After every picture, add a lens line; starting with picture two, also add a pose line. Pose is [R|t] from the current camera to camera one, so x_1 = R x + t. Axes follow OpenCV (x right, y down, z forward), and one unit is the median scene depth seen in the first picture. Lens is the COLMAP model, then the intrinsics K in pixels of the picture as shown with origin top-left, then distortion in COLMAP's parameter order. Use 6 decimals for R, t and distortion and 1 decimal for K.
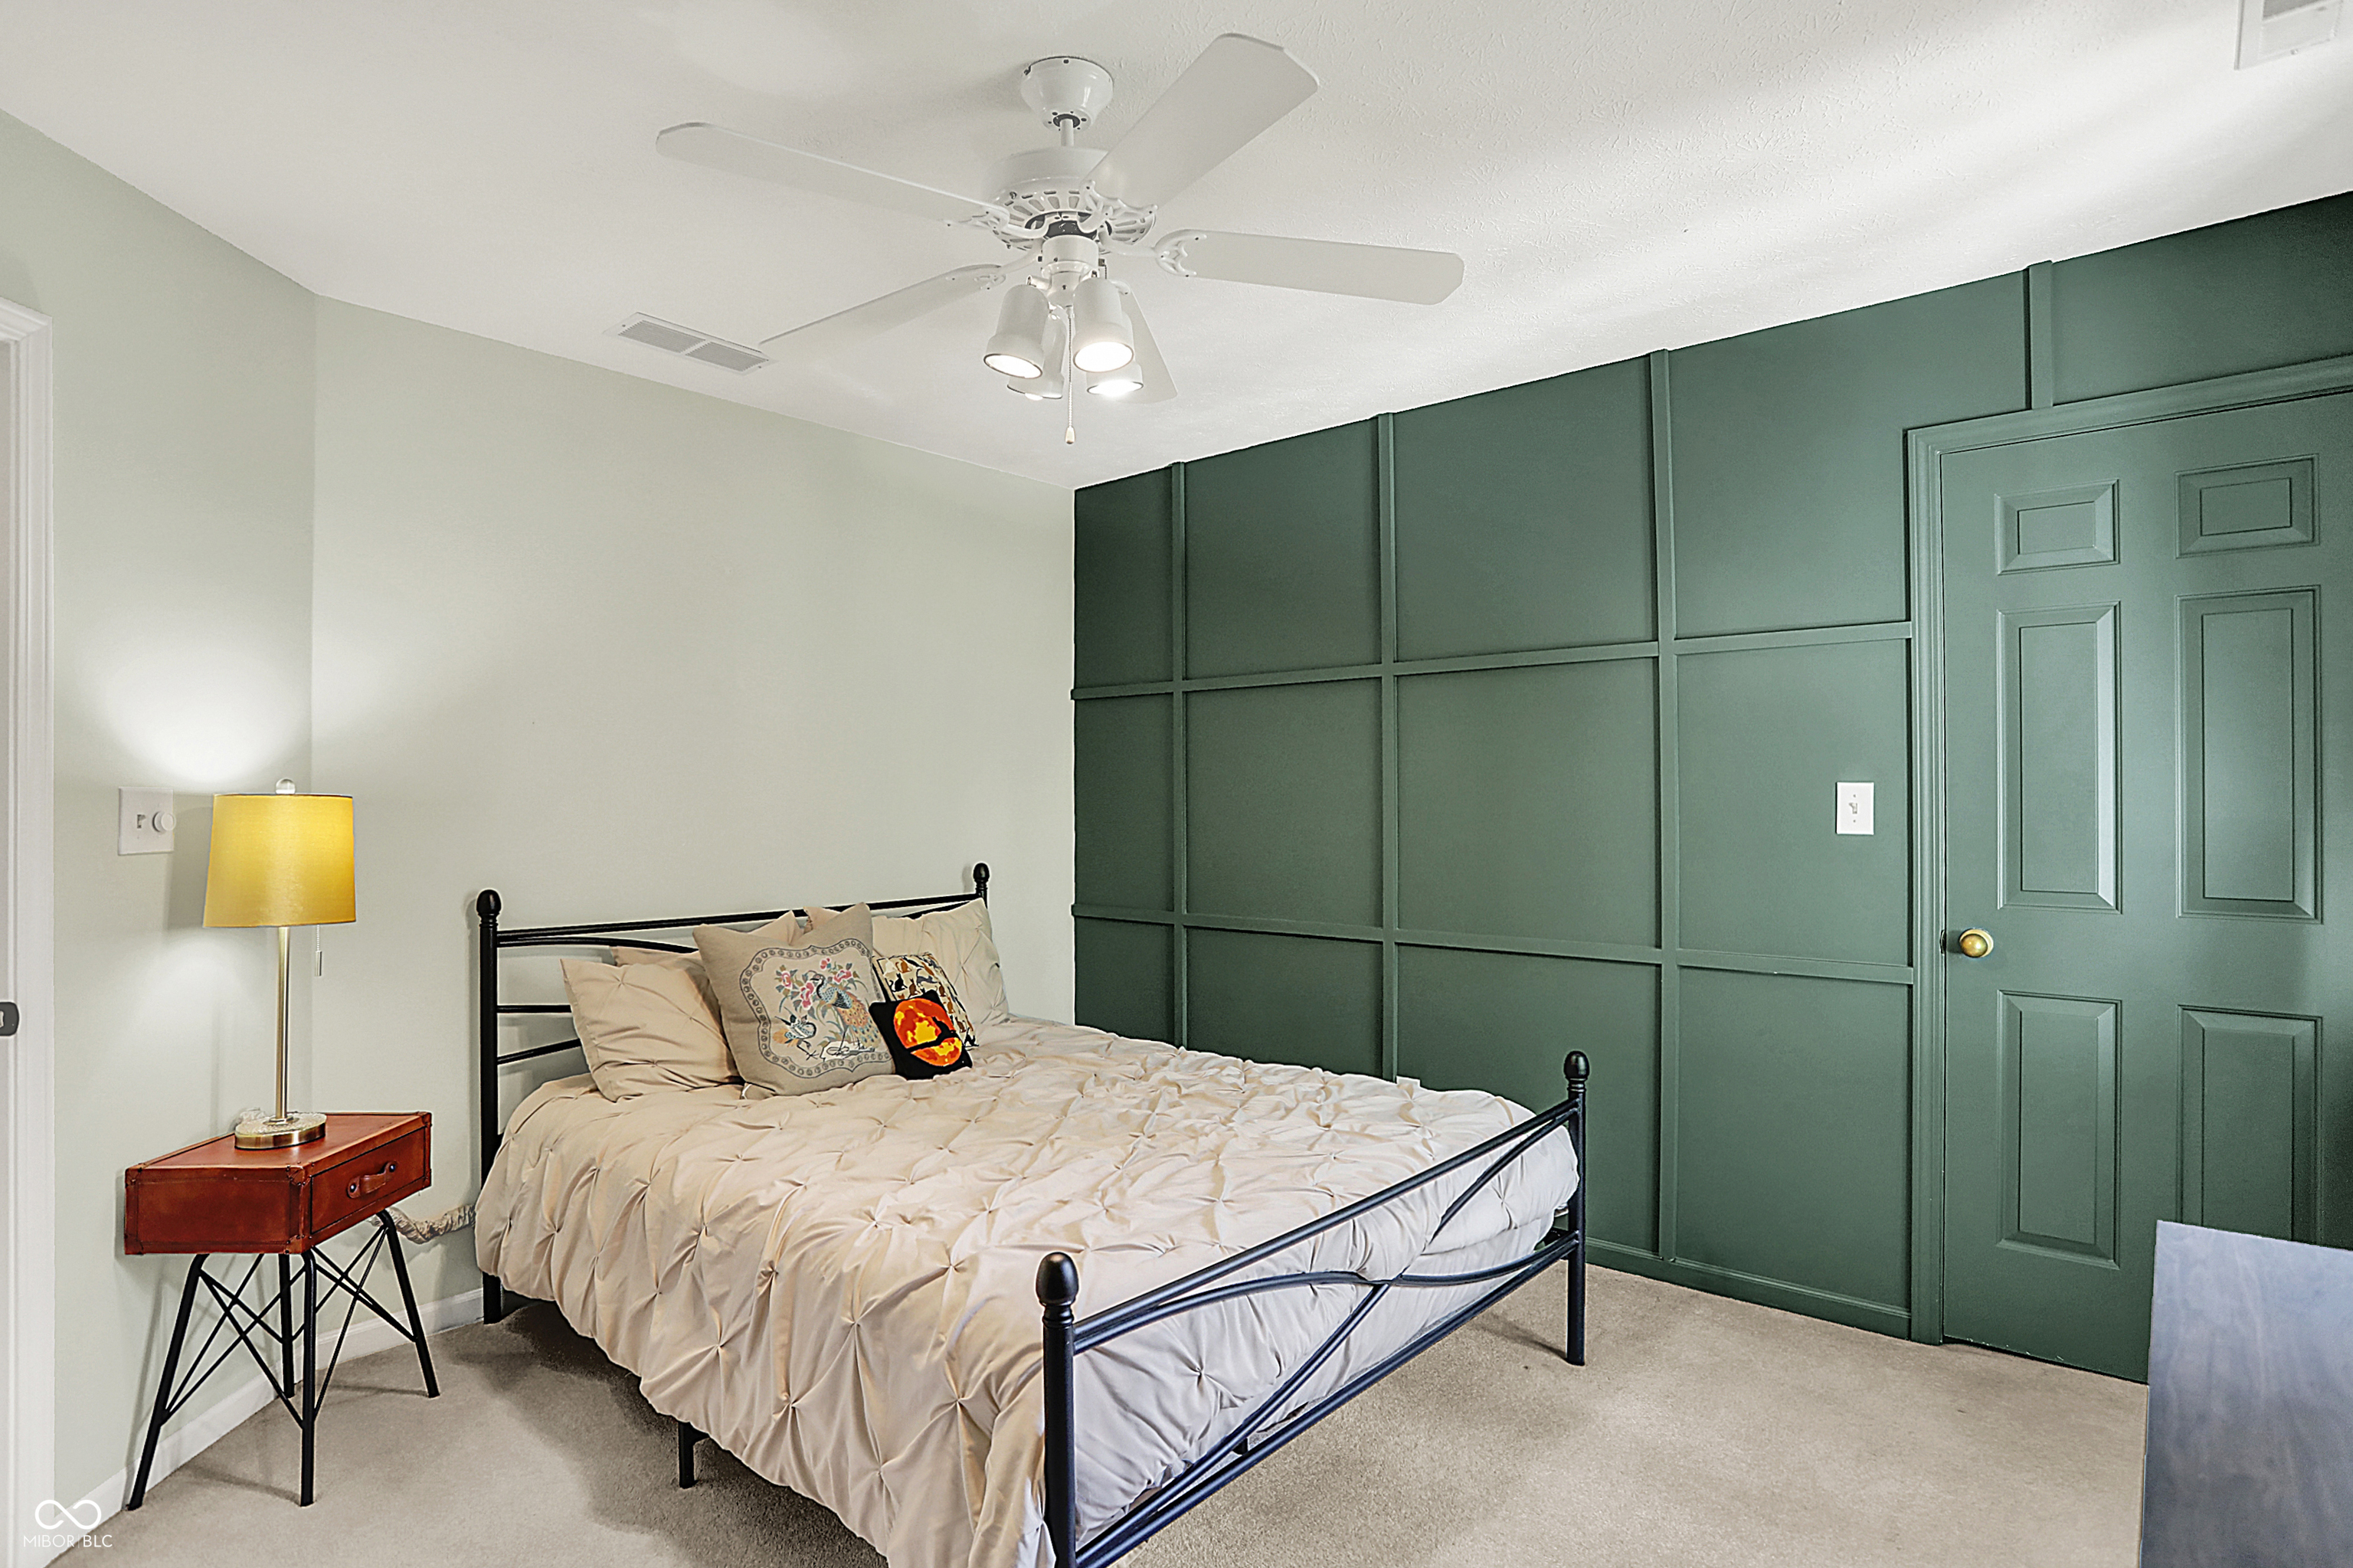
lens RADIAL K [[1177.5, 0, 1199.7], [0, 1177.5, 794.6], [0, 0, 1]] dist [-0.071380, 0.029773]
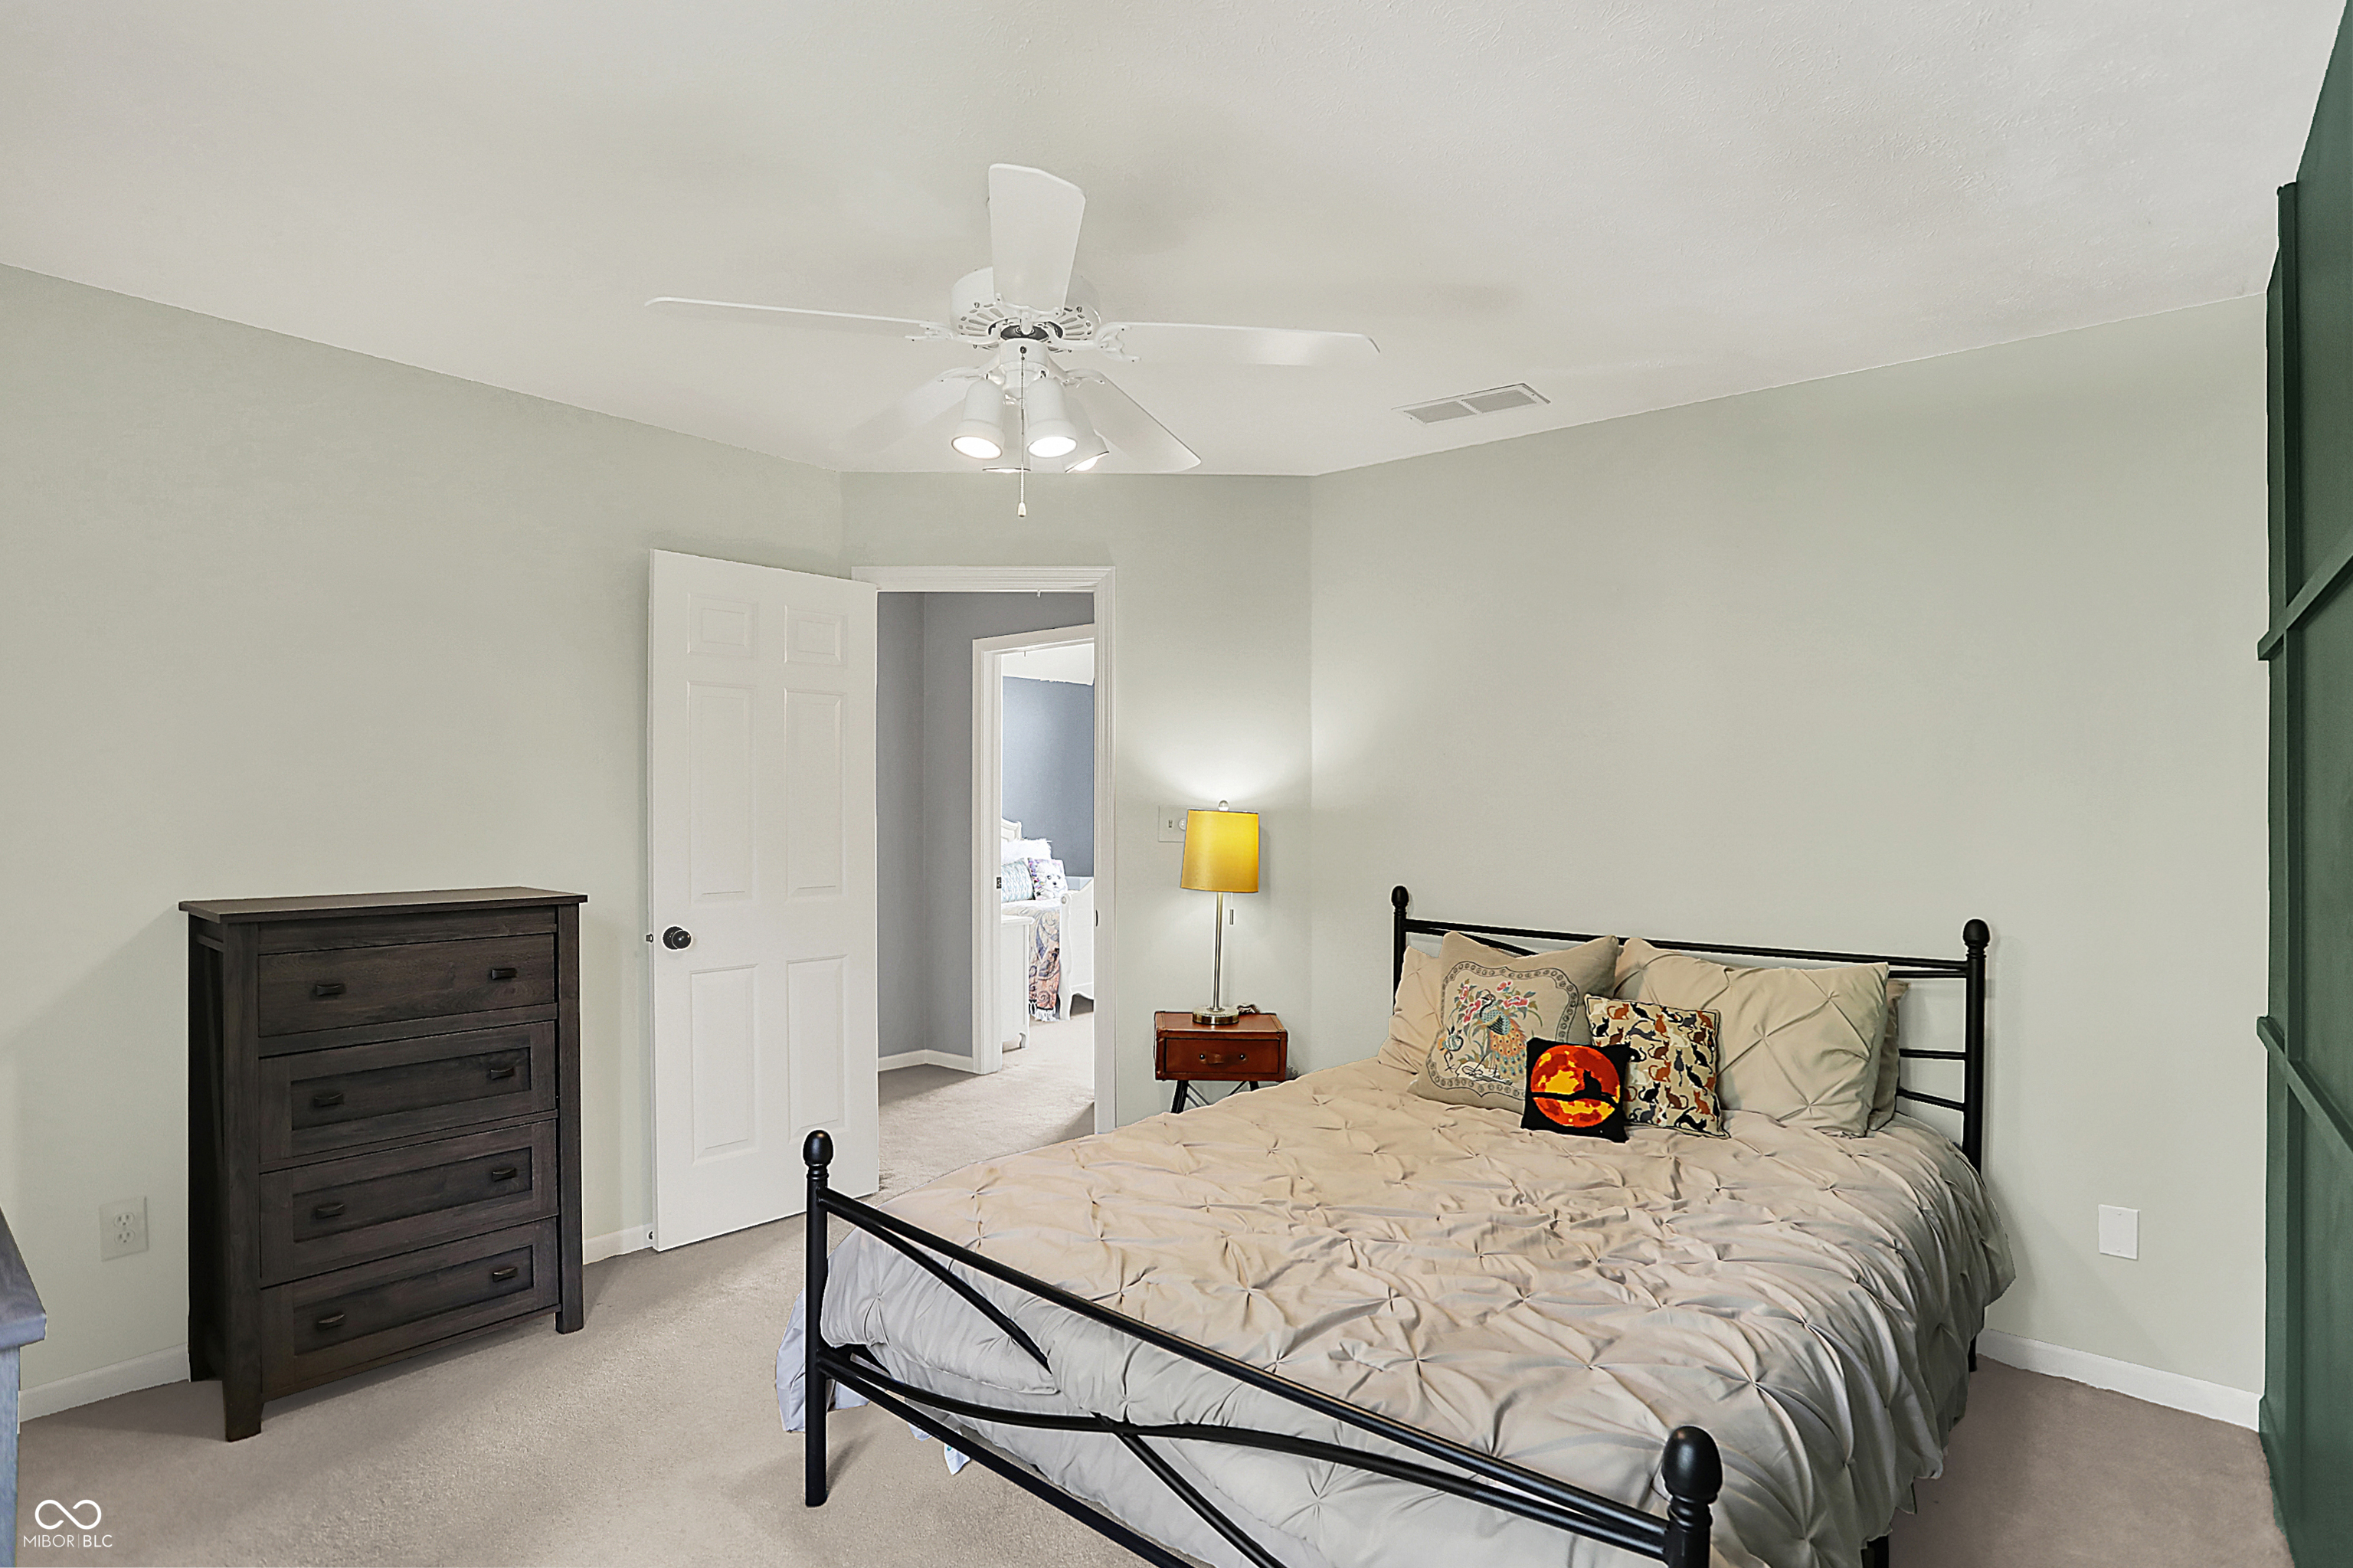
lens RADIAL K [[1177.5, 0, 1199.7], [0, 1177.5, 794.6], [0, 0, 1]] dist [-0.071380, 0.029773]
pose [[0.013005, -0.004596, -0.999905, 0.687214], [-0.009368, 0.999945, -0.004718, -0.010693], [0.999872, 0.009428, 0.012961, 0.748232]]
